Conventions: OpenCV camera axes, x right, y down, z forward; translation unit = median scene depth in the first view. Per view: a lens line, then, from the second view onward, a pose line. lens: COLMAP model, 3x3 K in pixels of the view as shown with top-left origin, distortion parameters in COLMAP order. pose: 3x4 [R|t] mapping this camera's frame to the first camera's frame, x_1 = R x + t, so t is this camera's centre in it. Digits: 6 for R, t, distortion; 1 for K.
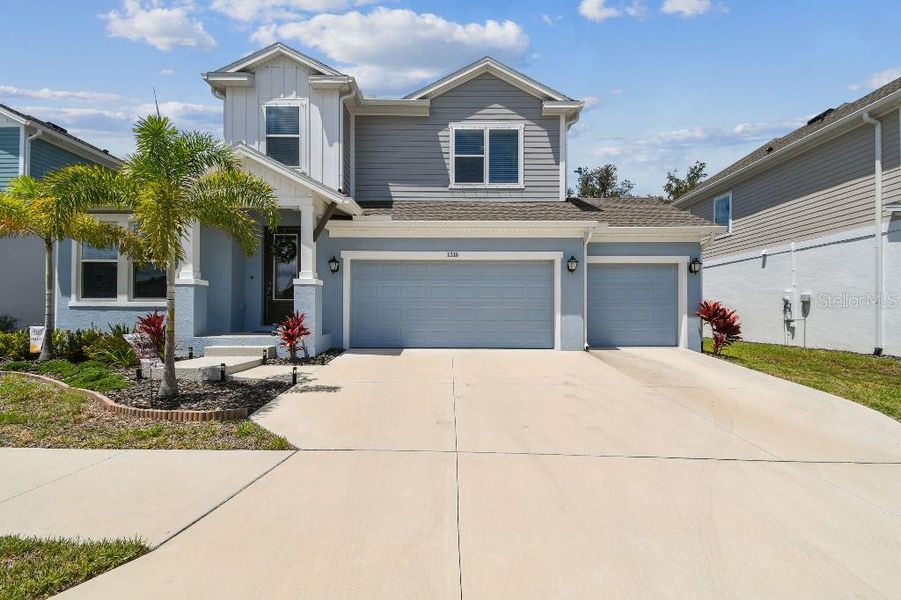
lens RADIAL K [[407.7, 0, 464.4], [0, 407.7, 308.4], [0, 0, 1]] dist [0.021240, -0.007994]
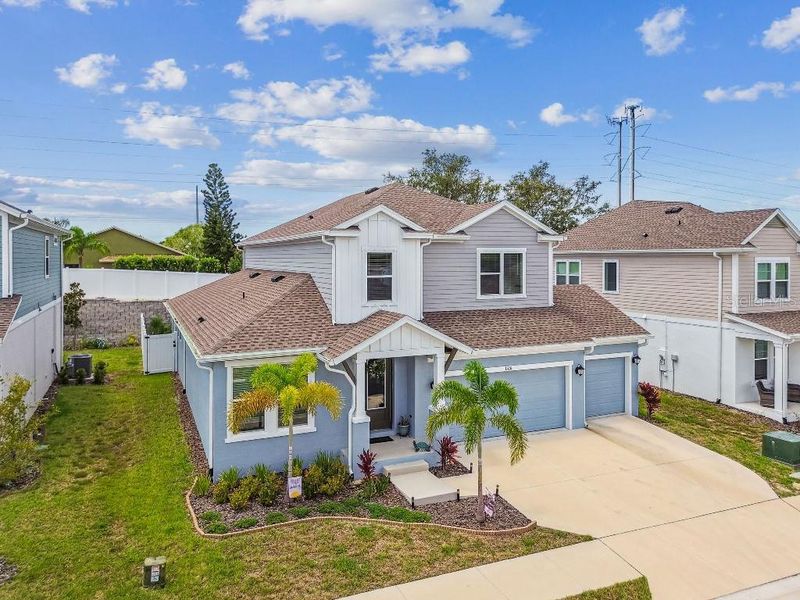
lens RADIAL K [[599.2, 0, 396.3], [0, 599.2, 250.3], [0, 0, 1]] dist [0.019341, -0.005120]
pose [[0.916254, -0.002178, 0.400592, -1.080363], [-0.004852, 0.999852, 0.016533, -0.513498], [-0.400568, -0.017092, 0.916107, -0.630271]]
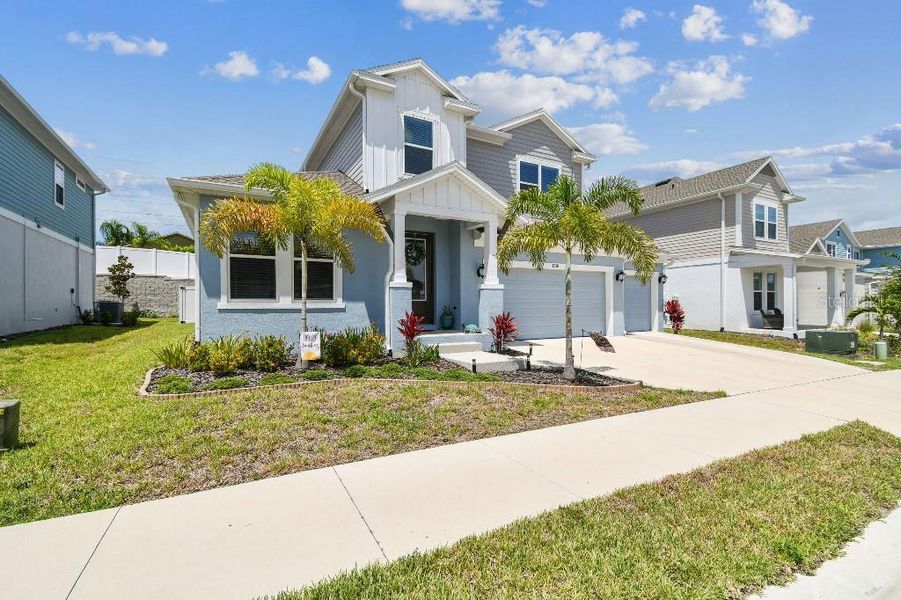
lens RADIAL K [[407.7, 0, 451.7], [0, 407.7, 304.6], [0, 0, 1]] dist [0.021240, -0.007994]
pose [[0.874758, -0.005586, 0.484527, -0.861514], [0.000491, 0.999943, 0.010643, -0.020771], [-0.484559, -0.009072, 0.874712, 0.026097]]
